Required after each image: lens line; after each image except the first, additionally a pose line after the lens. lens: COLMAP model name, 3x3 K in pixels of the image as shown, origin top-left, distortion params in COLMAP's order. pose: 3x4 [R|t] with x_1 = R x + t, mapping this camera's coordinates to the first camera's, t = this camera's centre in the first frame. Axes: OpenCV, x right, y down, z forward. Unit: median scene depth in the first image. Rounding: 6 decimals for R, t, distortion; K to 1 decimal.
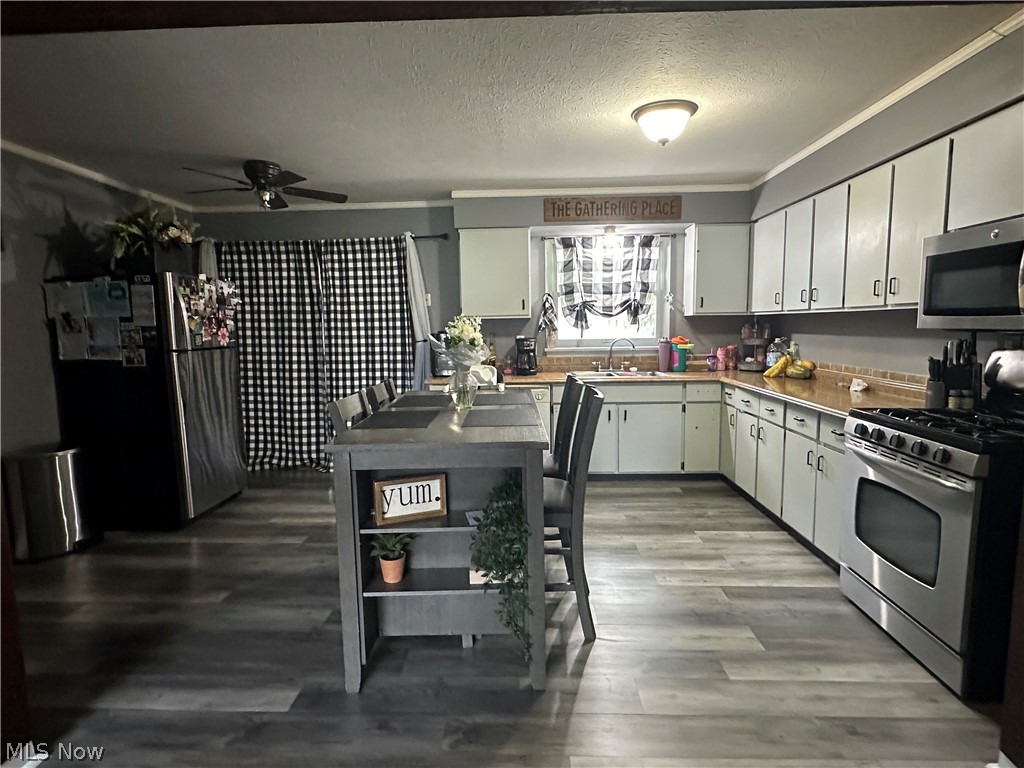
lens RADIAL K [[539.0, 0, 512.0], [0, 539.0, 384.0], [0, 0, 1]] dist [-0.004471, -0.000315]
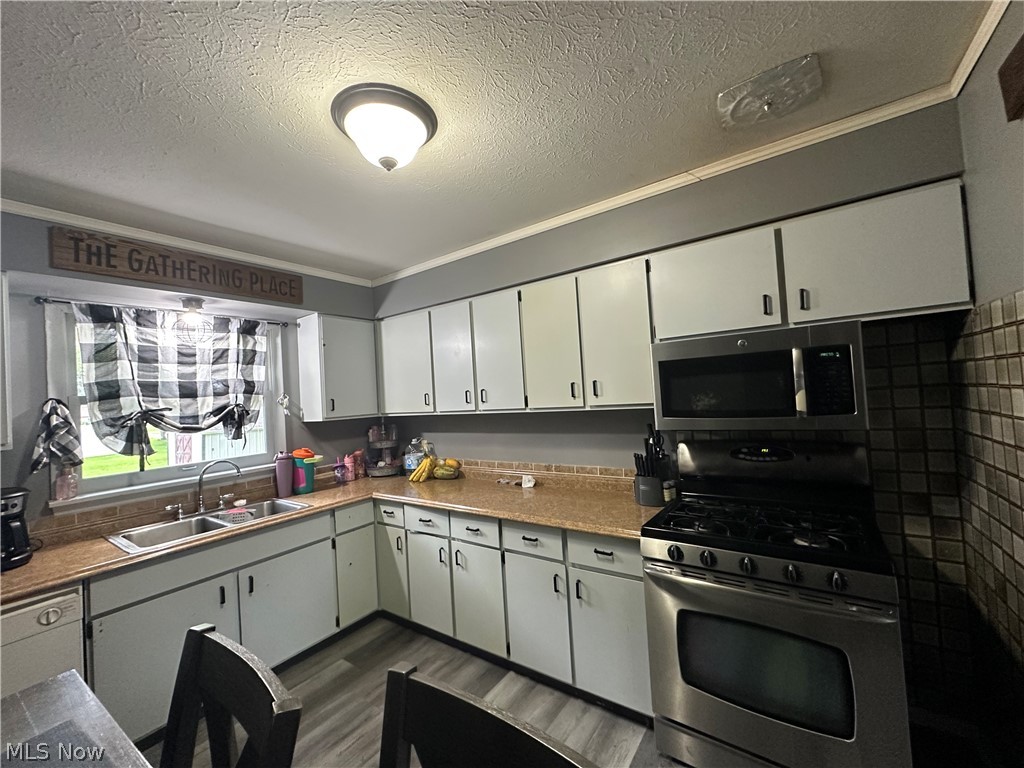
lens RADIAL K [[411.1, 0, 512.0], [0, 411.1, 384.0], [0, 0, 1]] dist [0.000018, 0.000166]
pose [[0.554340, 0.003710, 0.832282, -0.024690], [0.143065, 0.984681, -0.099678, -0.078305], [-0.819902, 0.174326, 0.545318, 0.406302]]
